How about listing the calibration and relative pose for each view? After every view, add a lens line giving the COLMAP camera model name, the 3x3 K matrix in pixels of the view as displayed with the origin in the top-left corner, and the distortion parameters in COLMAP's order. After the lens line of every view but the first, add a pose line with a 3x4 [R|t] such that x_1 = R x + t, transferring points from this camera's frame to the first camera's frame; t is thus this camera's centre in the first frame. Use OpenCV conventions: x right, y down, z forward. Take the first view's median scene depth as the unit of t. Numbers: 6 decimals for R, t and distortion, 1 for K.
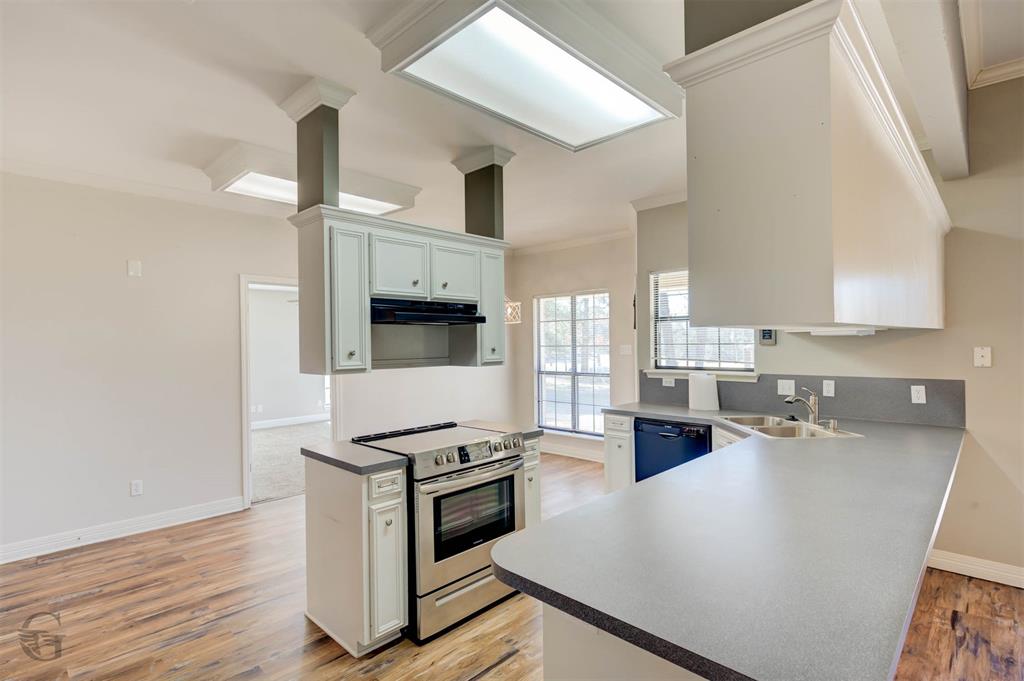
lens RADIAL K [[499.3, 0, 515.8], [0, 499.3, 343.5], [0, 0, 1]] dist [-0.000159, -0.002157]
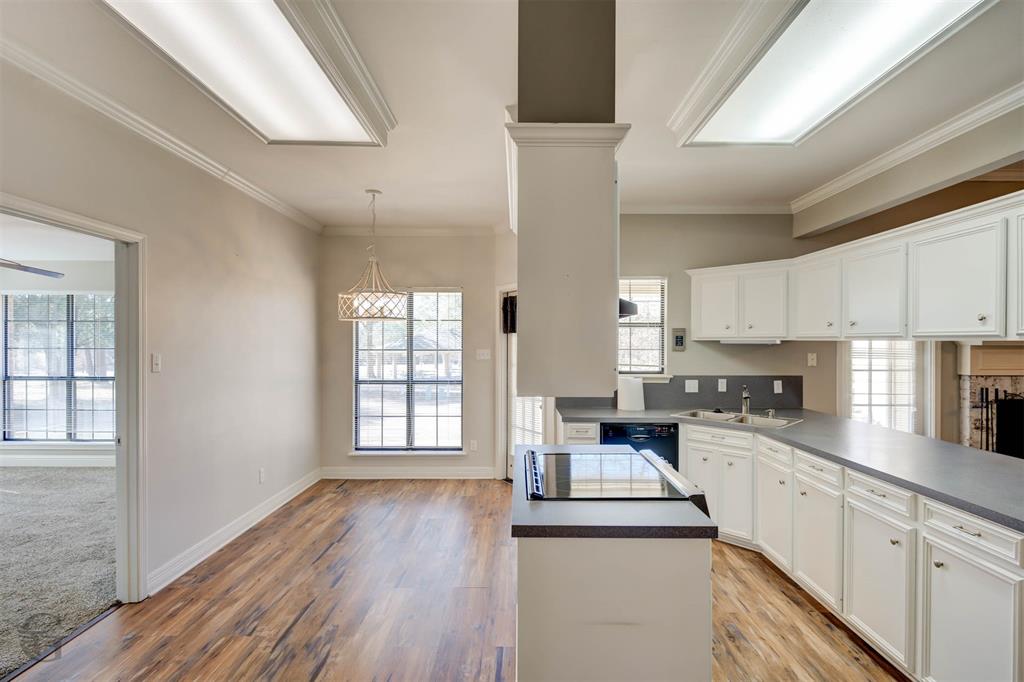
lens RADIAL K [[499.3, 0, 515.8], [0, 499.3, 344.0], [0, 0, 1]] dist [-0.000159, -0.002157]
pose [[0.725303, 0.014755, 0.688272, -0.610473], [-0.009828, 0.999890, -0.011079, 0.003775], [-0.688360, 0.001271, 0.725369, 0.427269]]
